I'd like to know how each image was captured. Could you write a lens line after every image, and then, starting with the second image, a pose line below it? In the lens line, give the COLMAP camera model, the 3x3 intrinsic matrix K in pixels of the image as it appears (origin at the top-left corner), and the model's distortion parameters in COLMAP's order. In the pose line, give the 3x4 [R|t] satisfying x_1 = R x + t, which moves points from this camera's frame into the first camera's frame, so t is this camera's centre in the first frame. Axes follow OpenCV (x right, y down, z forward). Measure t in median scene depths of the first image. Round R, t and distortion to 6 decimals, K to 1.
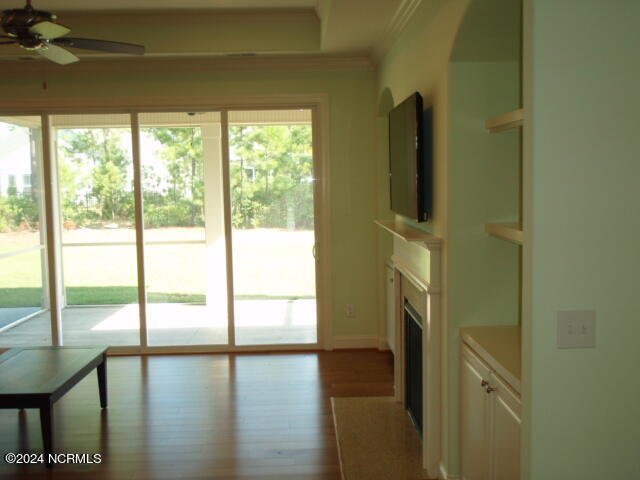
lens RADIAL K [[725.0, 0, 323.7], [0, 725.0, 237.4], [0, 0, 1]] dist [0.040013, -0.047032]
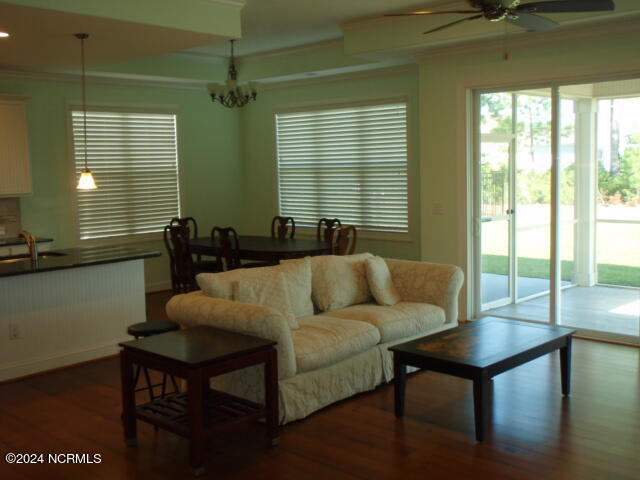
lens RADIAL K [[725.0, 0, 323.7], [0, 725.0, 237.4], [0, 0, 1]] dist [0.040013, -0.047032]
pose [[0.713998, 0.068354, -0.696803, 0.022018], [-0.043734, 0.997634, 0.053051, -0.001067], [0.698781, -0.007405, 0.715298, 0.020222]]
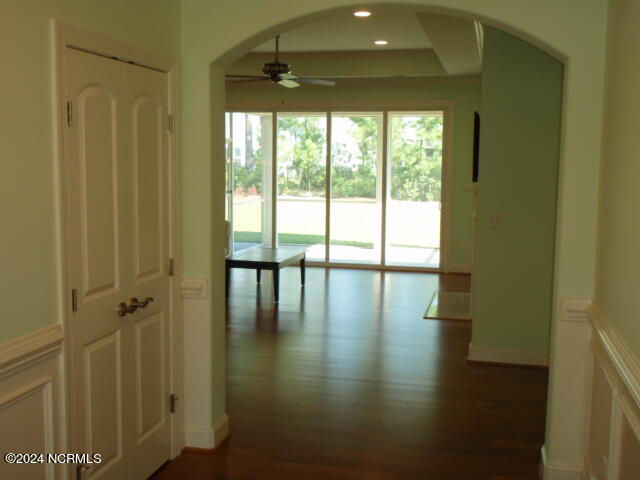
lens RADIAL K [[725.0, 0, 323.7], [0, 725.0, 237.4], [0, 0, 1]] dist [0.040013, -0.047032]
pose [[0.965539, 0.059350, -0.253400, 0.033390], [-0.051904, 0.998004, 0.035975, 0.010312], [0.255030, -0.021583, 0.966692, -0.123497]]
